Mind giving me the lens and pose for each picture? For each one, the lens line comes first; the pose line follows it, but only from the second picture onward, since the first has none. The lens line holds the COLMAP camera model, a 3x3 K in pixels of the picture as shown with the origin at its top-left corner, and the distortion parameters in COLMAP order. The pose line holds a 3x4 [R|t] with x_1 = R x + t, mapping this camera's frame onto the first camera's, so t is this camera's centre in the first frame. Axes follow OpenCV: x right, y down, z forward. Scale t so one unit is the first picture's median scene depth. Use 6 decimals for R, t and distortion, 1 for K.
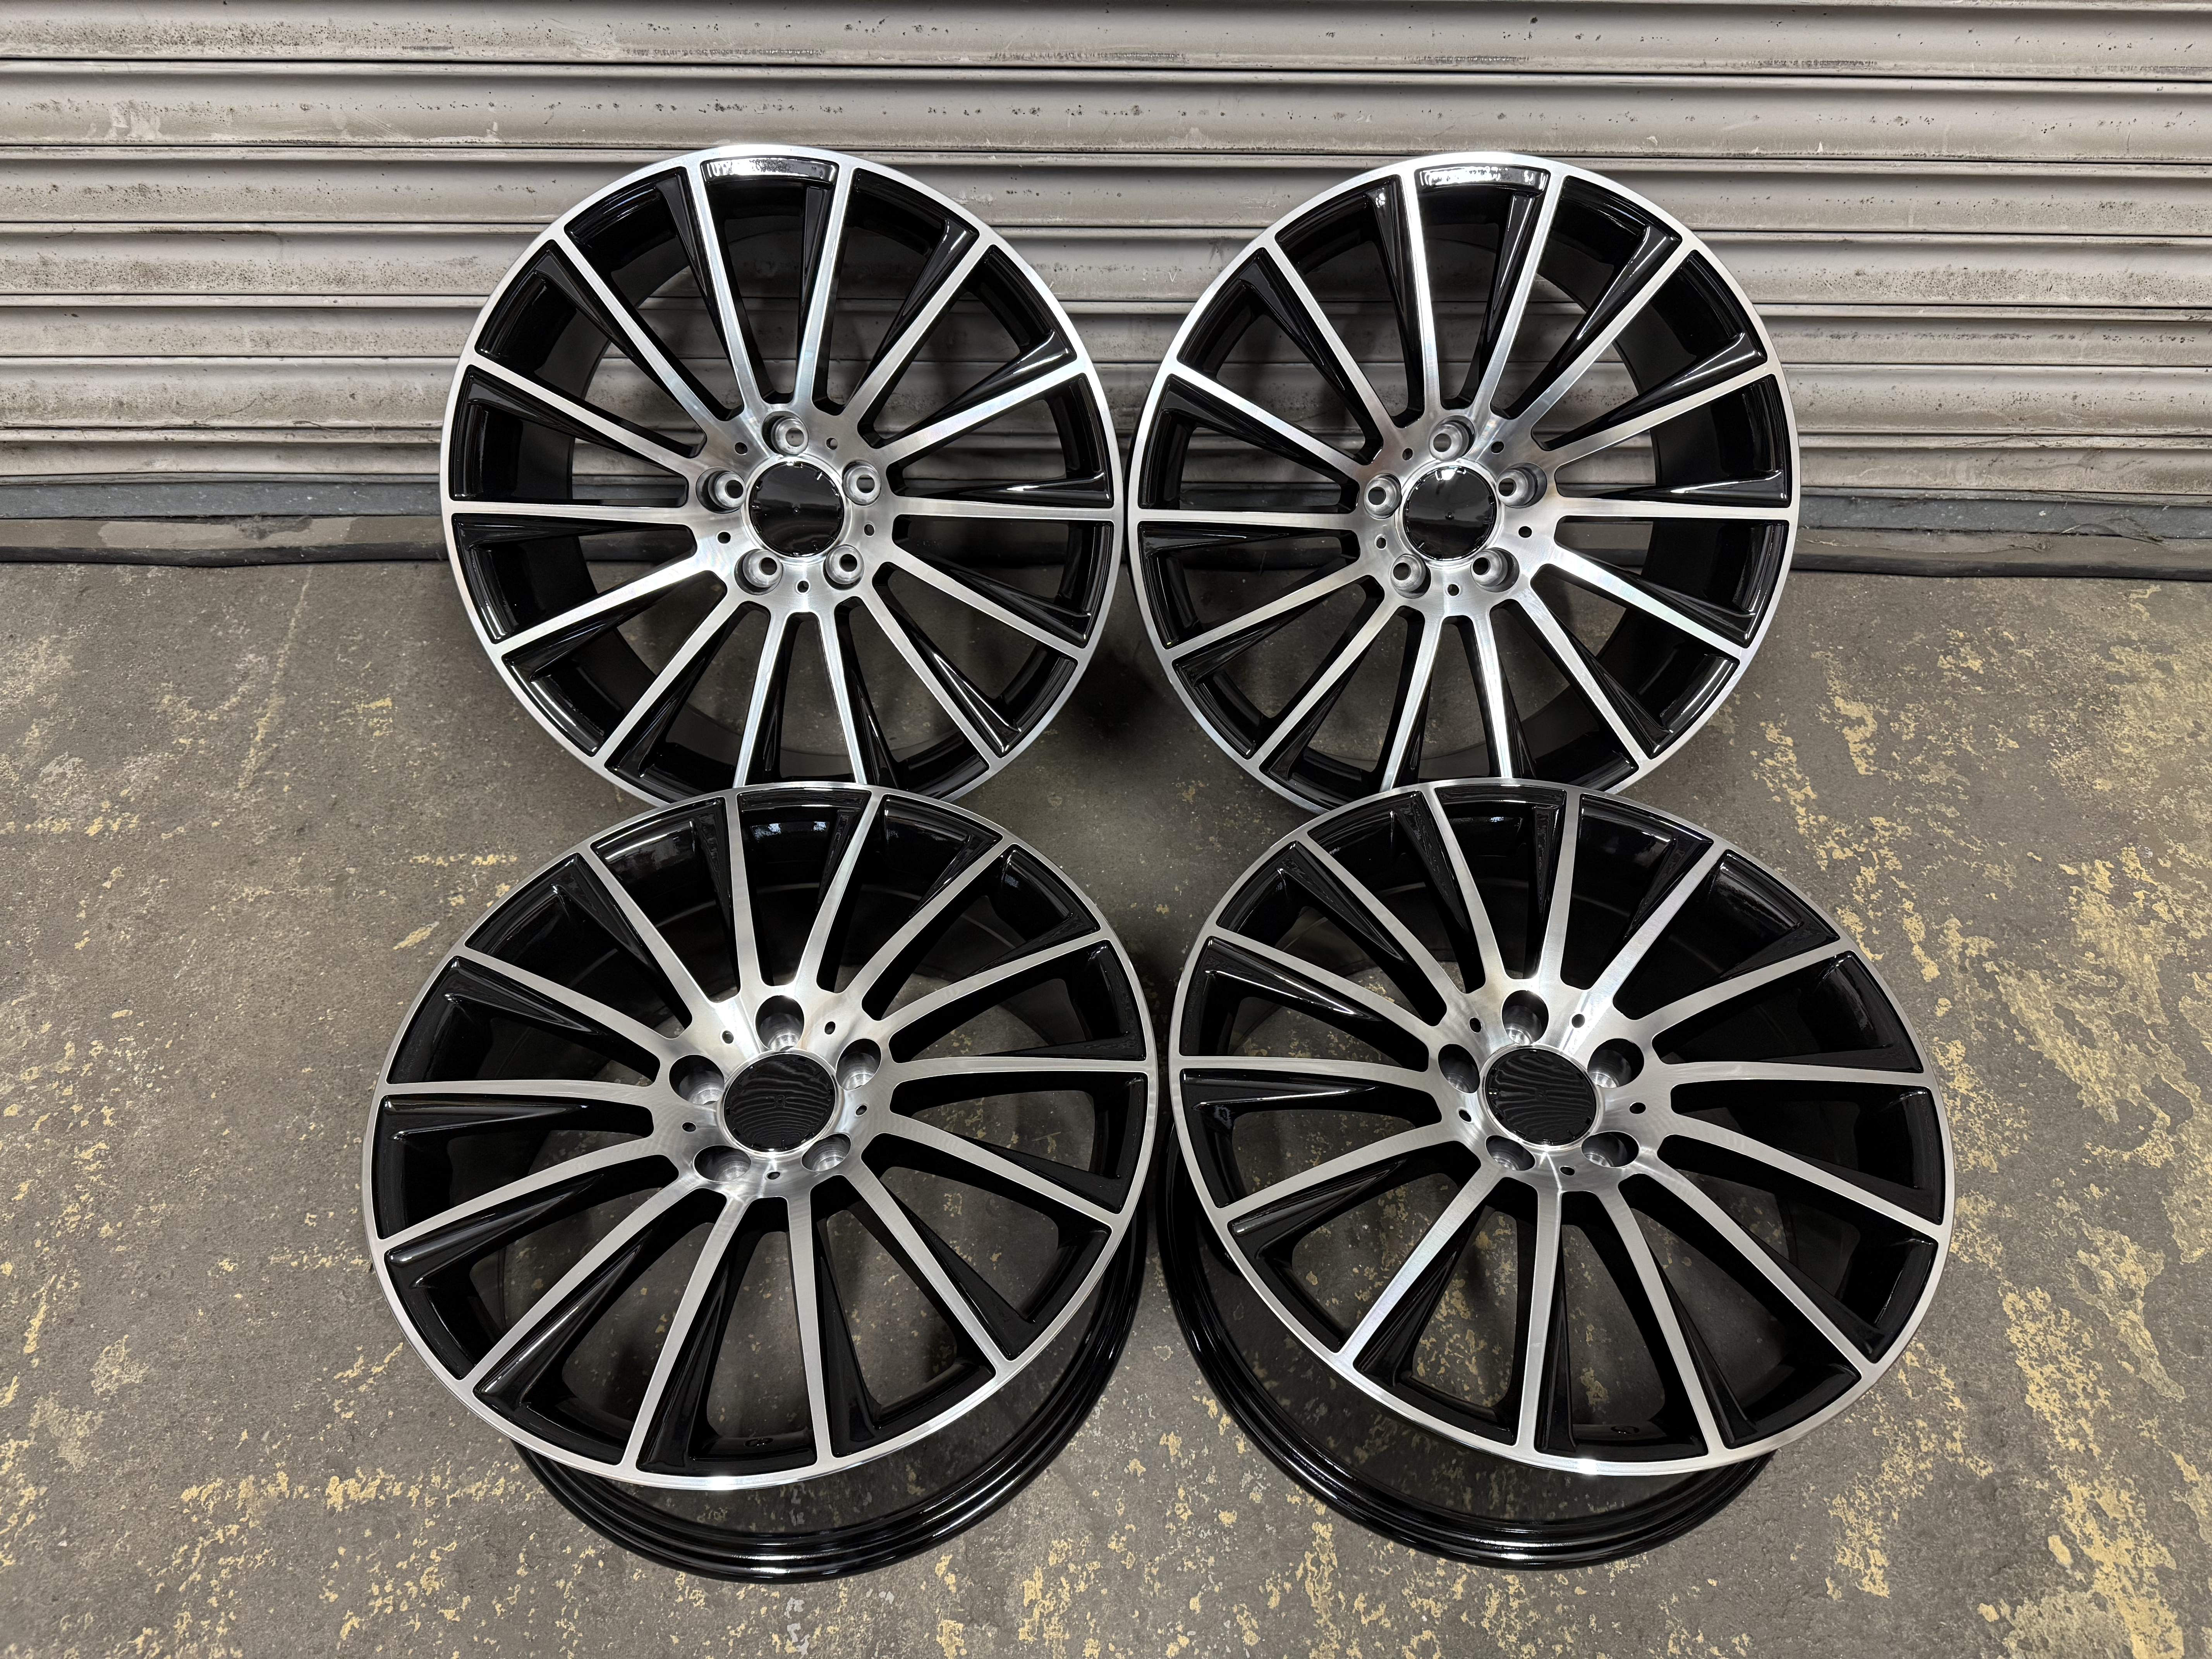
lens RADIAL K [[1518.1, 0, 1111.6], [0, 1518.1, 825.9], [0, 0, 1]] dist [-0.006561, -0.004764]
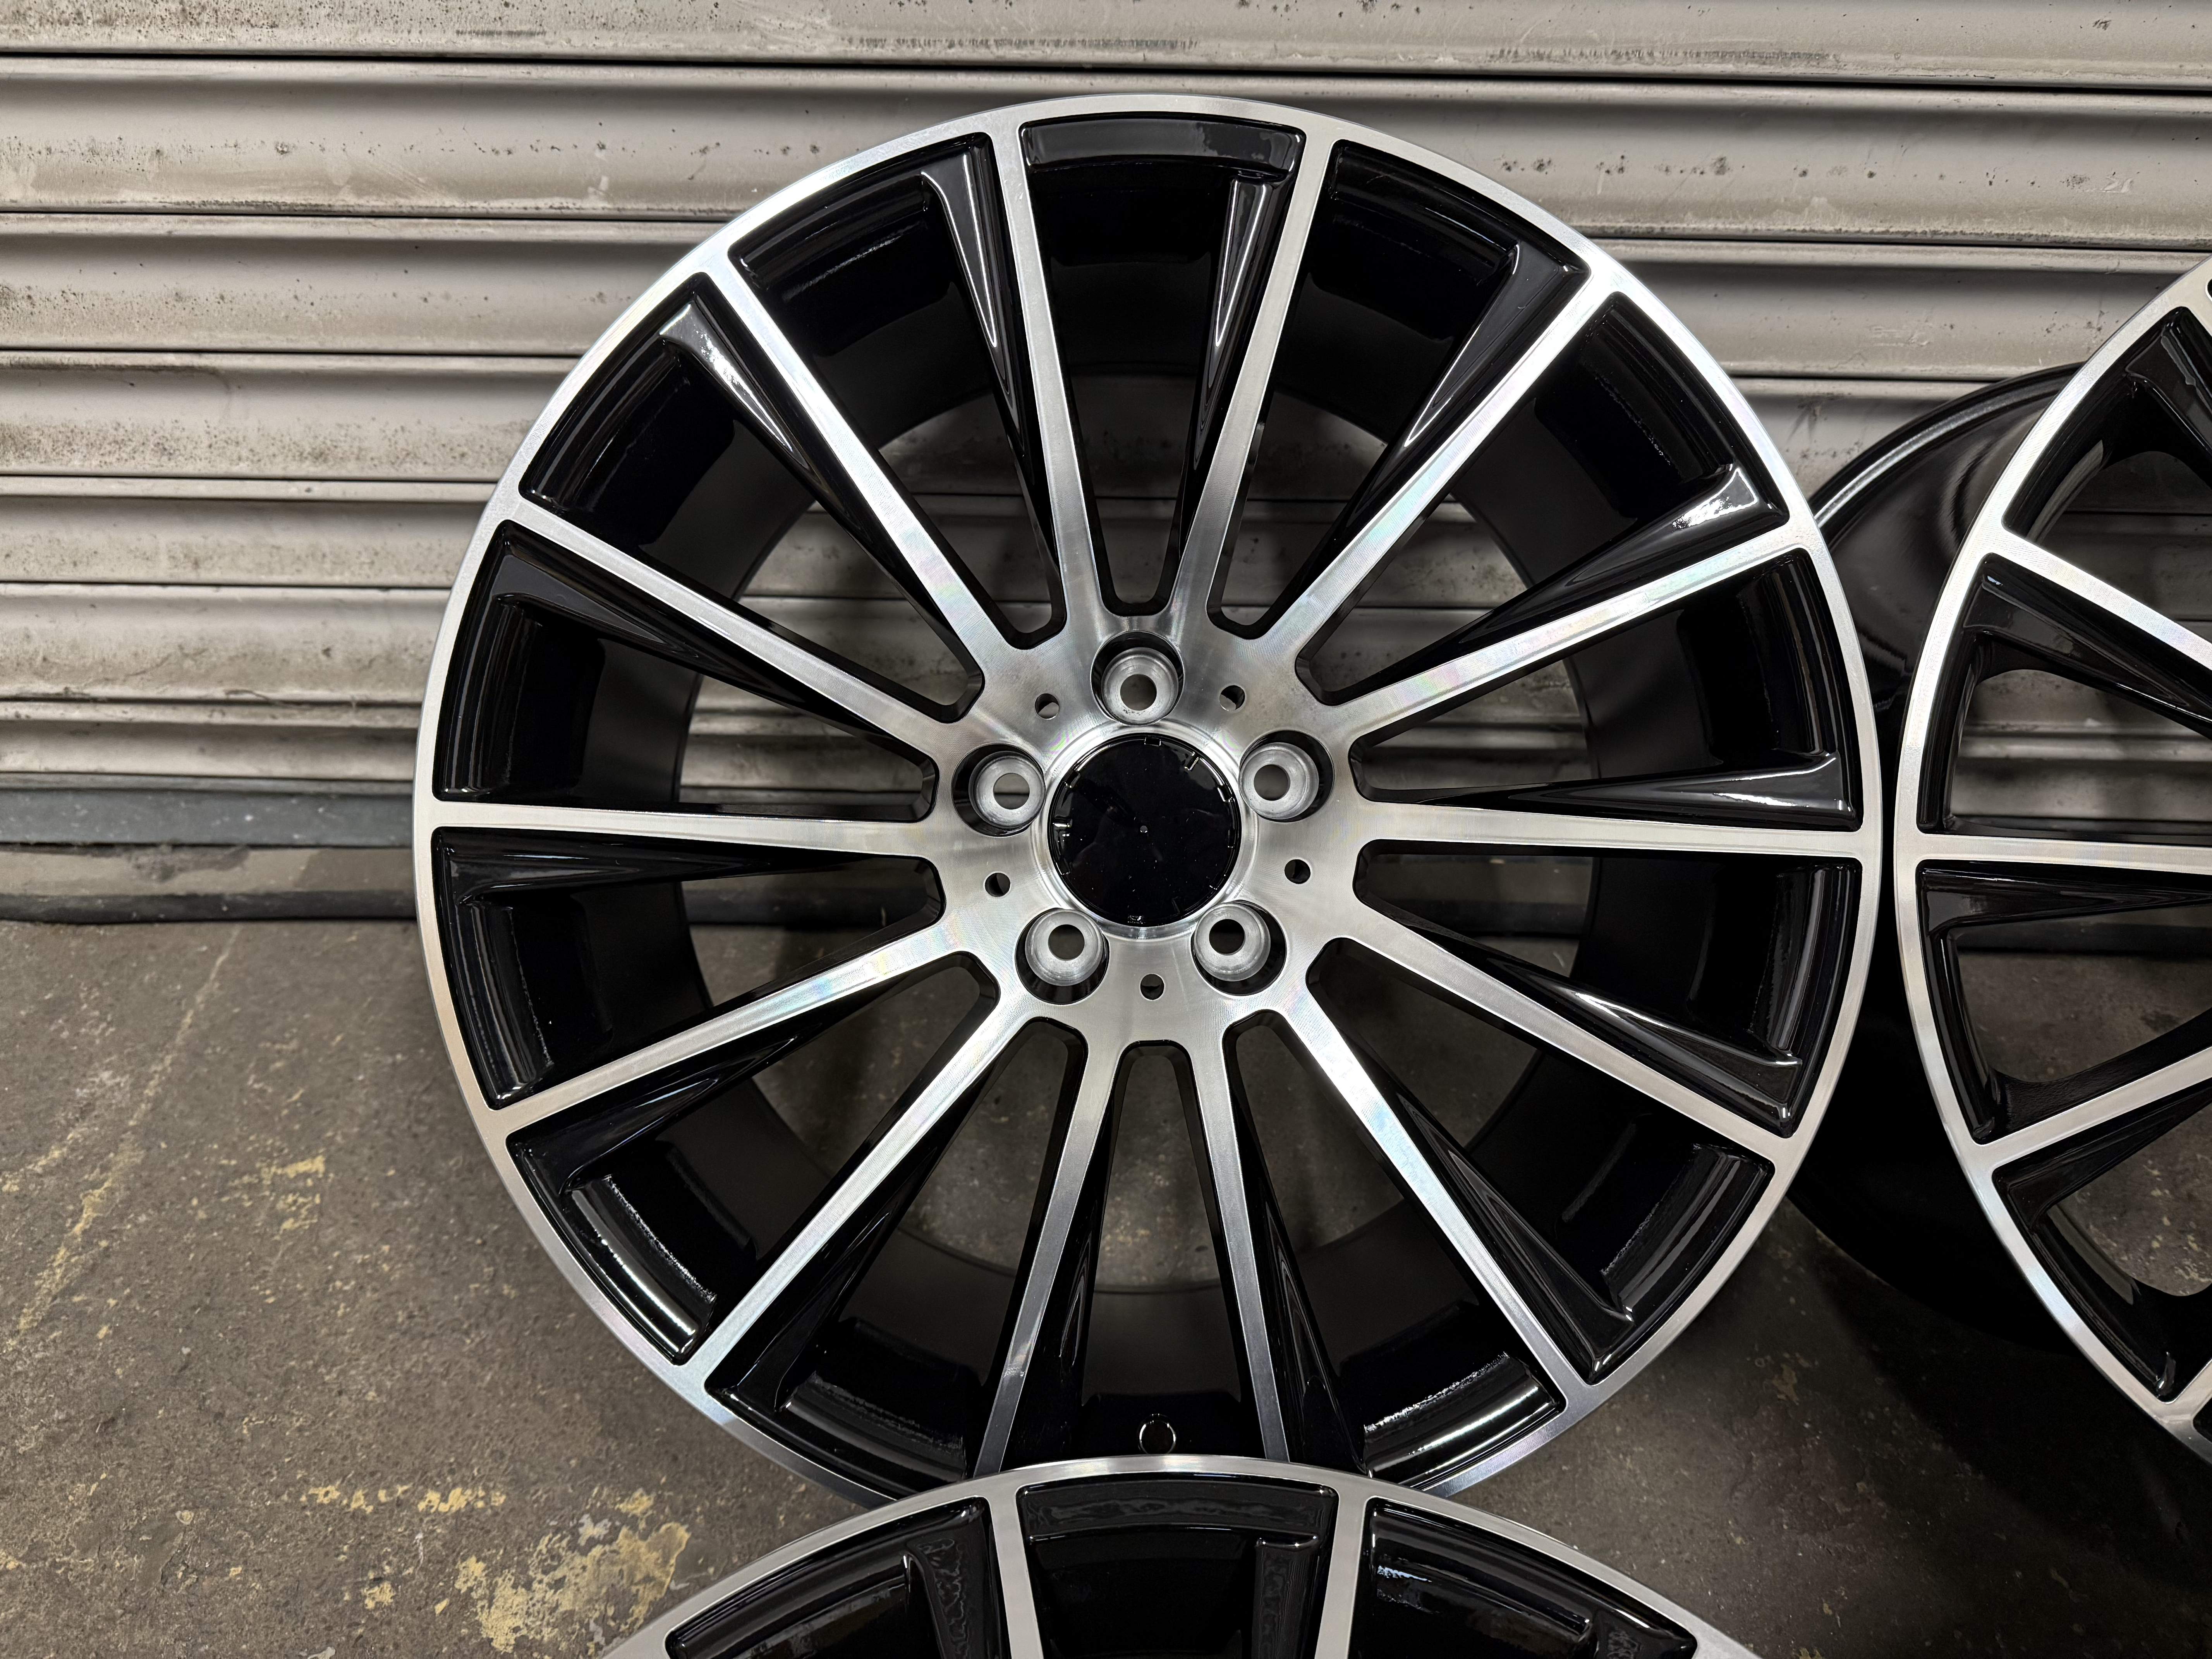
lens RADIAL K [[1518.1, 0, 1116.7], [0, 1518.1, 845.1], [0, 0, 1]] dist [-0.006561, -0.004764]
pose [[0.999526, 0.015494, -0.026610, -0.196973], [-0.021105, 0.973981, -0.225645, -0.091795], [0.022422, 0.226100, 0.973846, 0.510514]]
